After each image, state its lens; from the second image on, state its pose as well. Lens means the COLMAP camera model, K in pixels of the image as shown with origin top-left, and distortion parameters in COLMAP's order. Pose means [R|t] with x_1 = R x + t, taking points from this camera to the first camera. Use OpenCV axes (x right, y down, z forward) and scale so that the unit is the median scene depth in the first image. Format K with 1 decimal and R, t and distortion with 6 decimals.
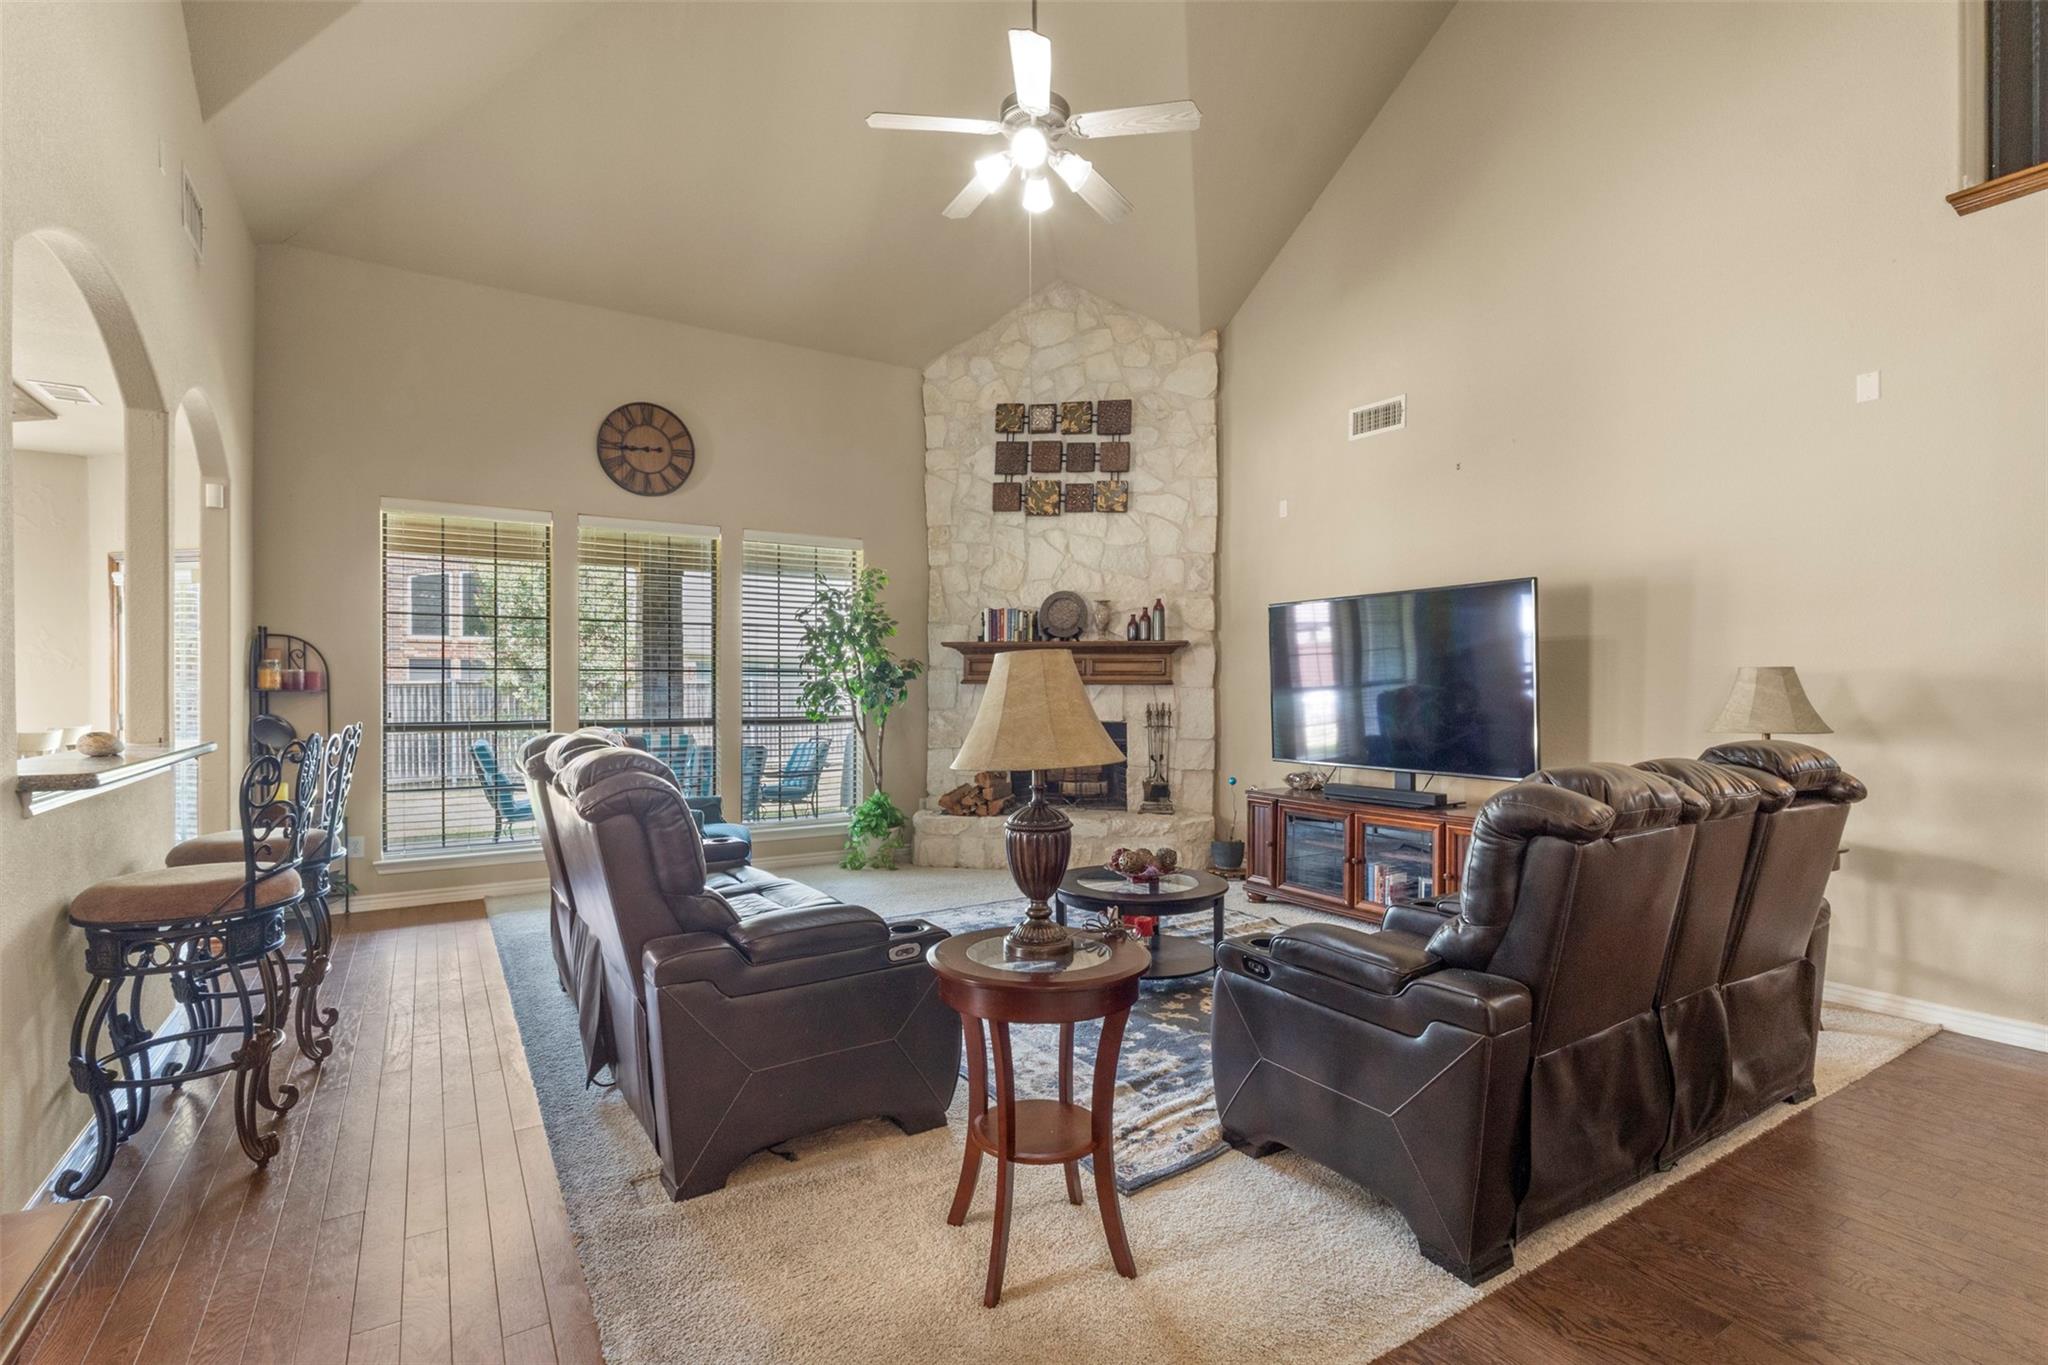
lens RADIAL K [[941.1, 0, 1031.3], [0, 941.1, 689.4], [0, 0, 1]] dist [-0.001312, 0.000870]
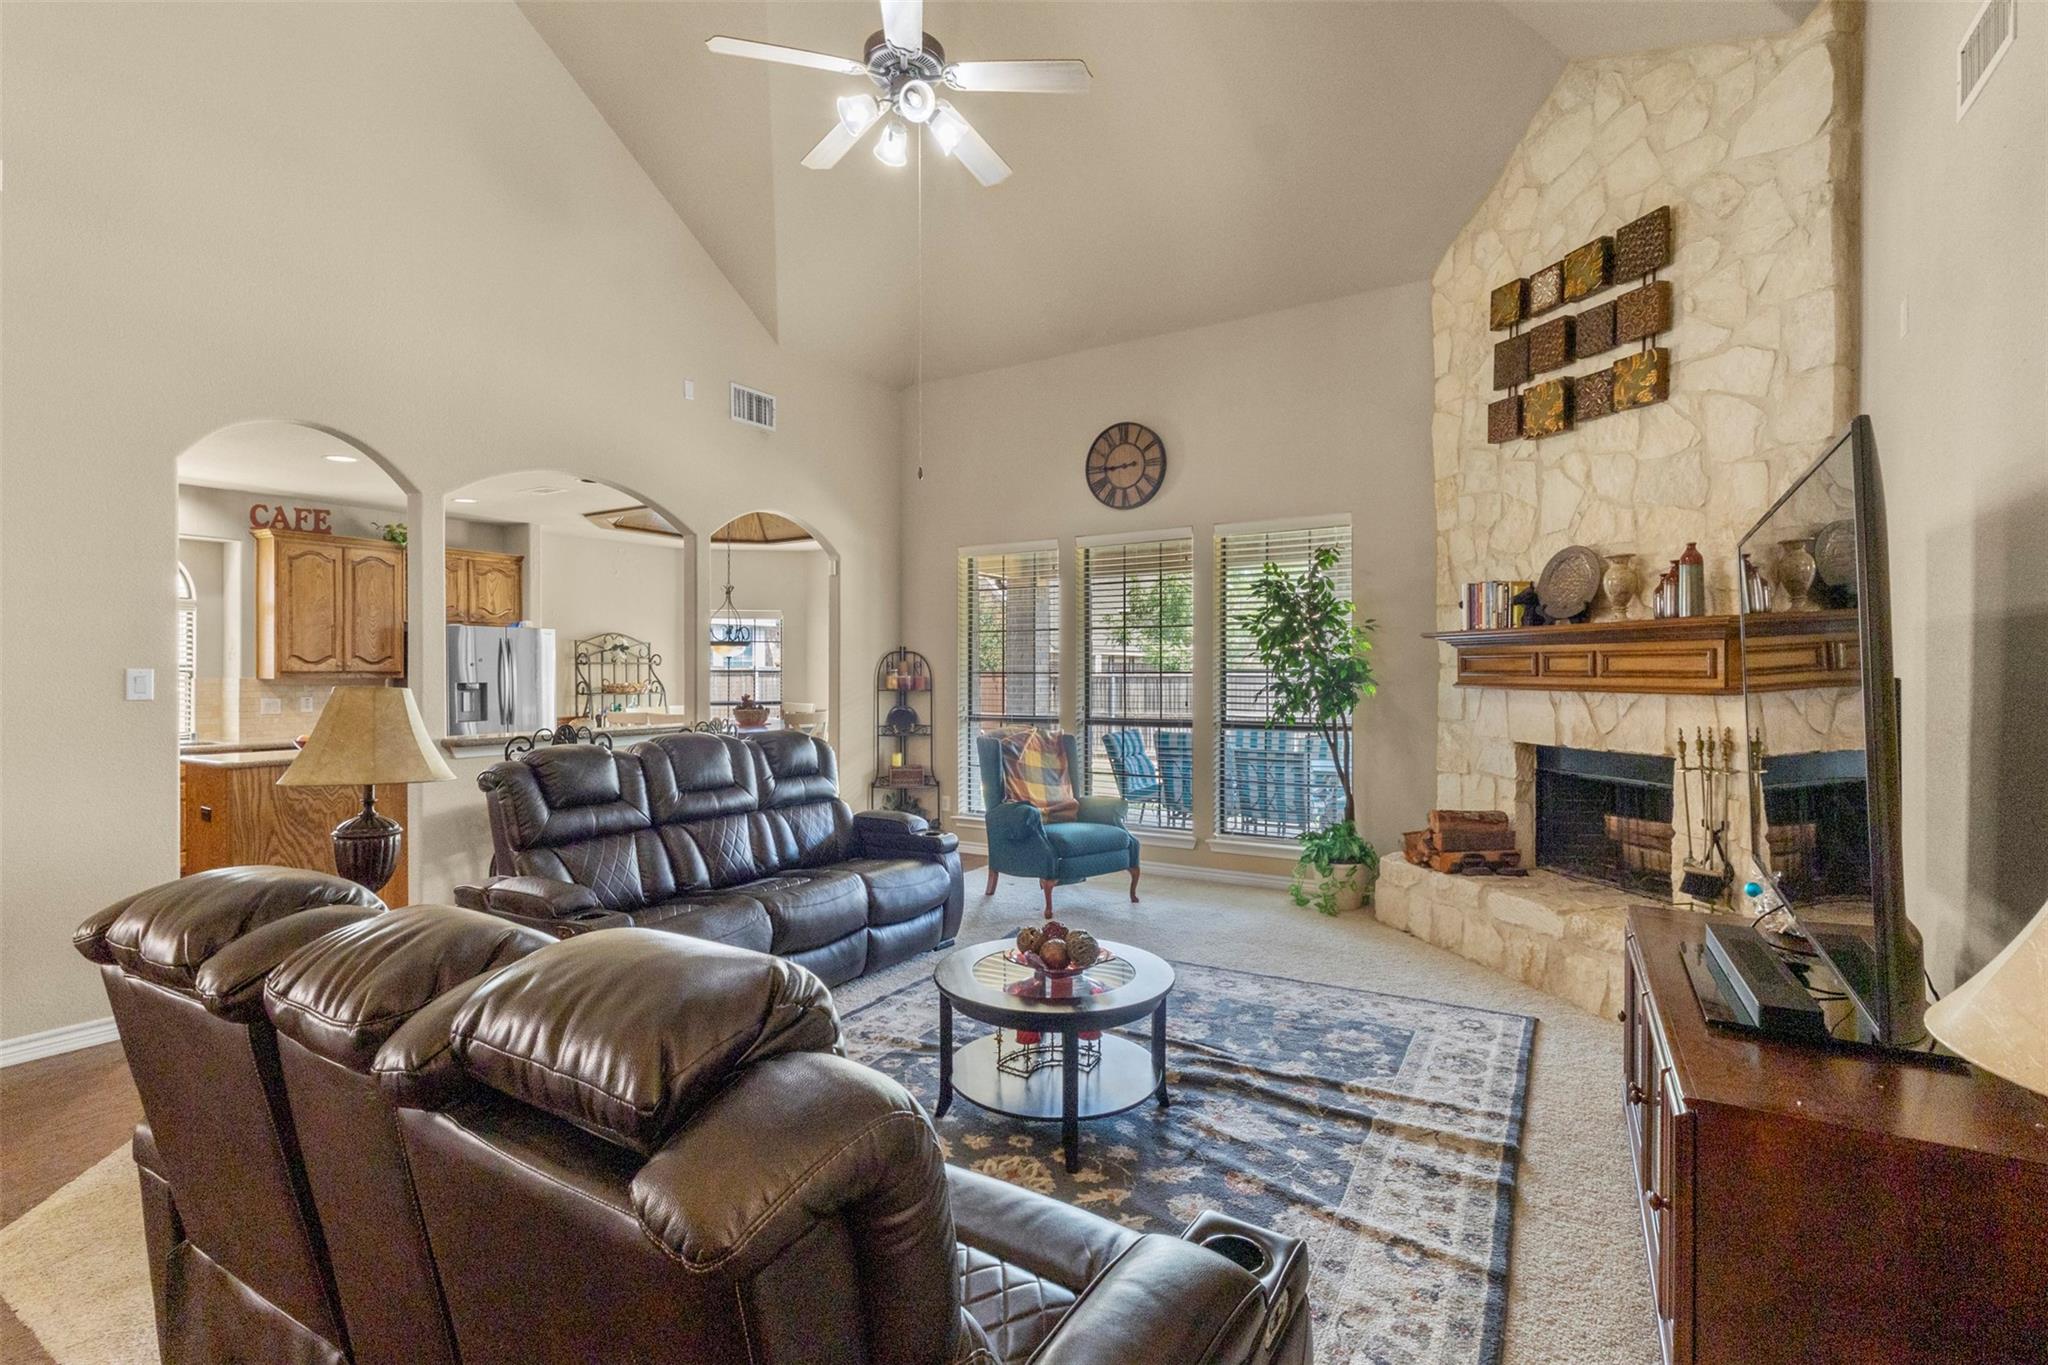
lens RADIAL K [[941.1, 0, 1027.4], [0, 941.1, 674.2], [0, 0, 1]] dist [-0.001312, 0.000870]
pose [[0.444568, 0.000679, -0.895745, 0.451097], [-0.000175, 1.000000, 0.000671, -0.017626], [0.895745, -0.000141, 0.444568, 0.384782]]
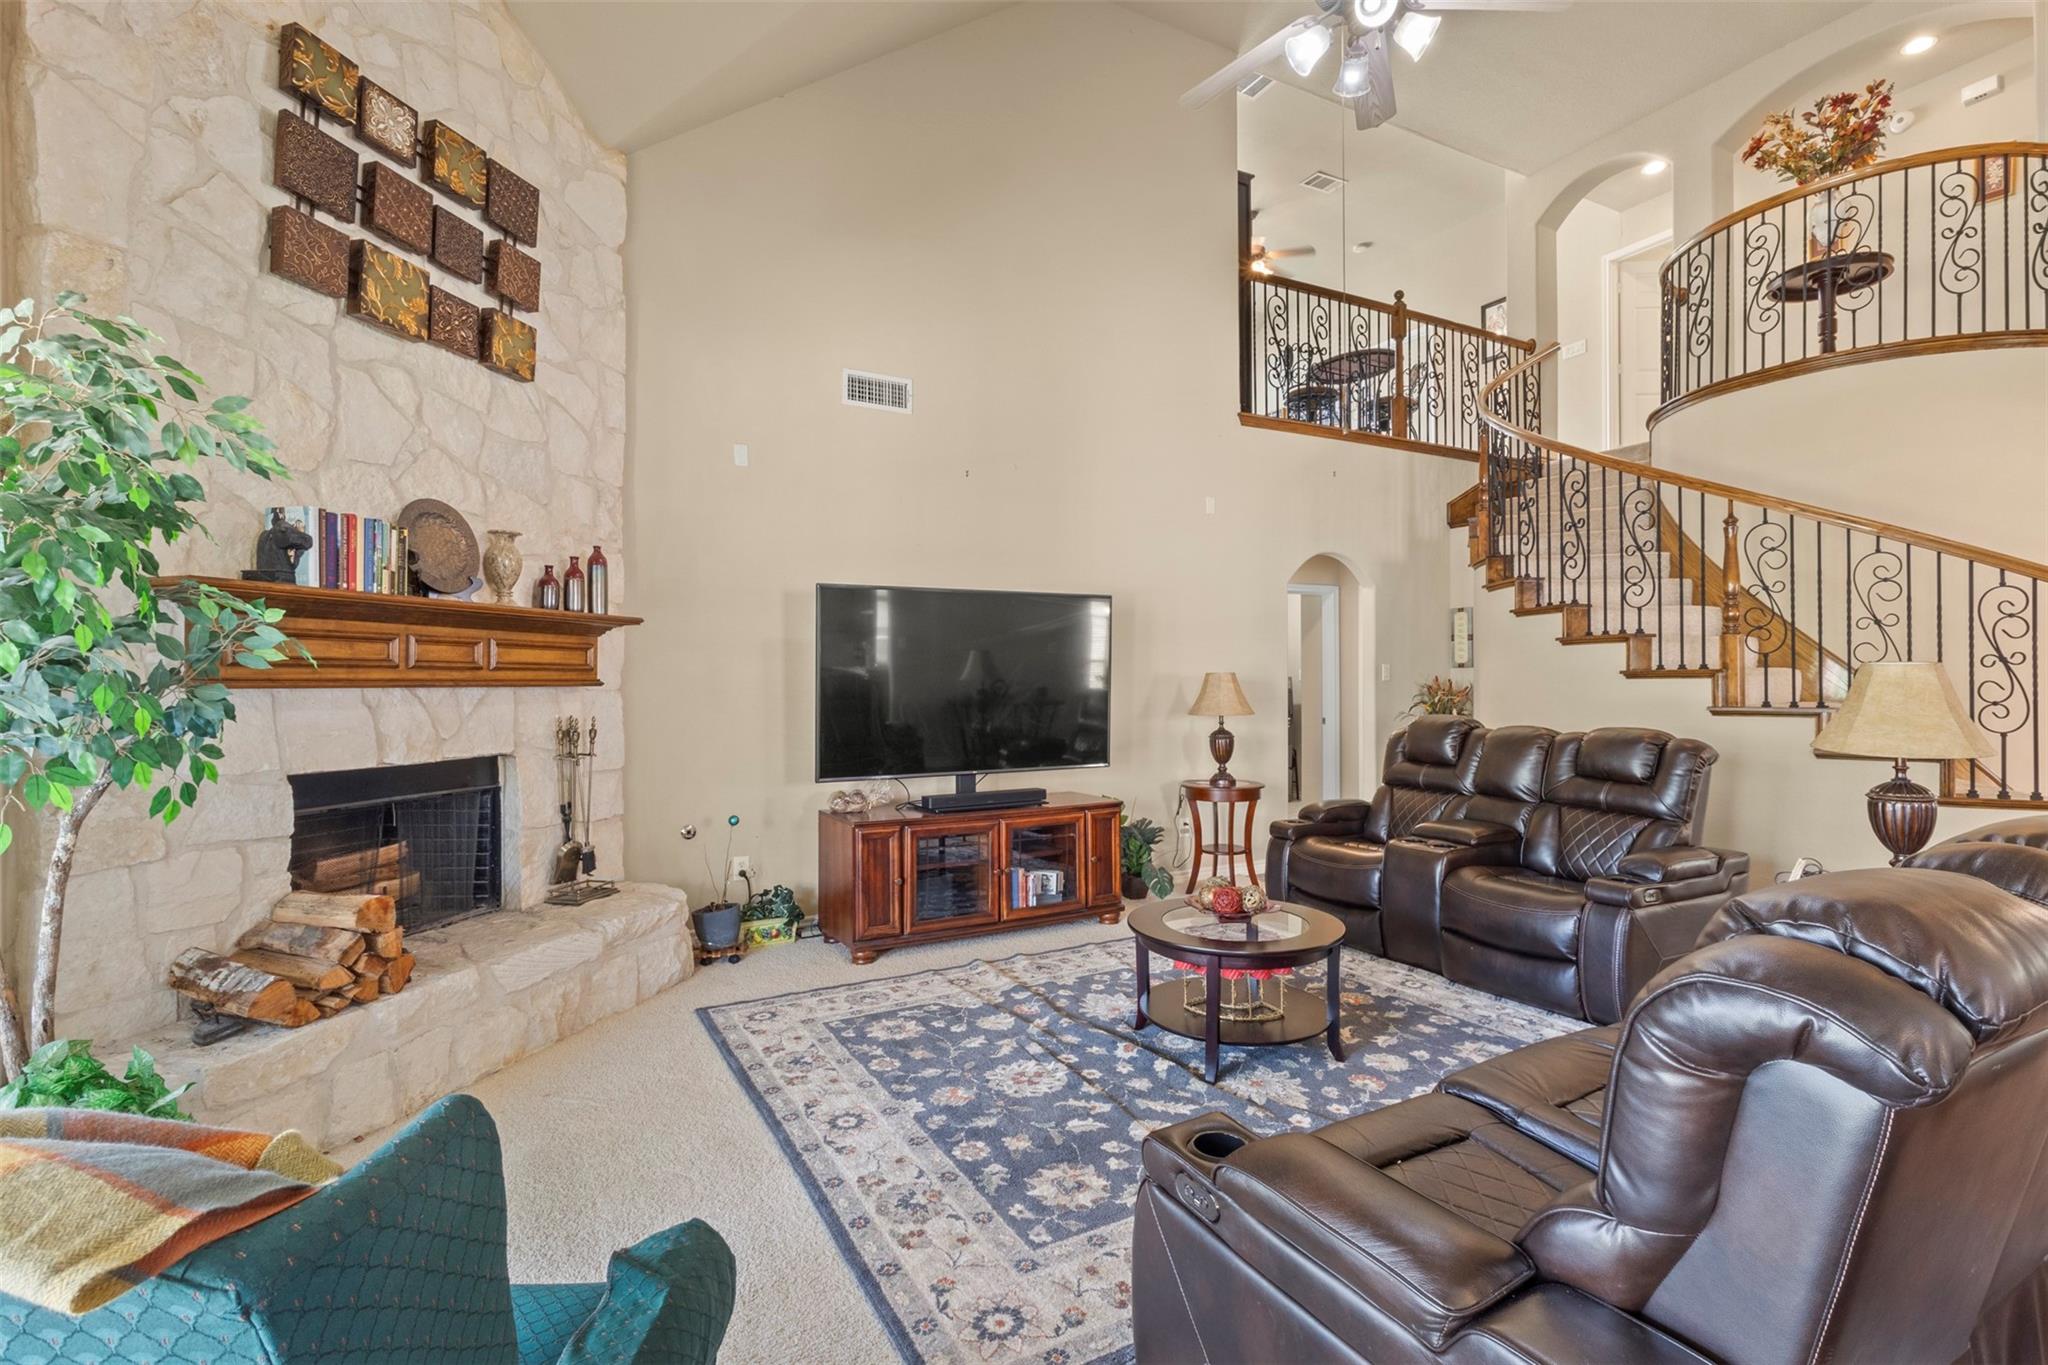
lens RADIAL K [[941.1, 0, 1016.4], [0, 941.1, 673.2], [0, 0, 1]] dist [-0.001312, 0.000870]
pose [[0.080969, 0.003780, 0.996709, -0.439783], [0.002574, 0.999989, -0.004001, -0.010266], [-0.996713, 0.002889, 0.080958, 0.662514]]
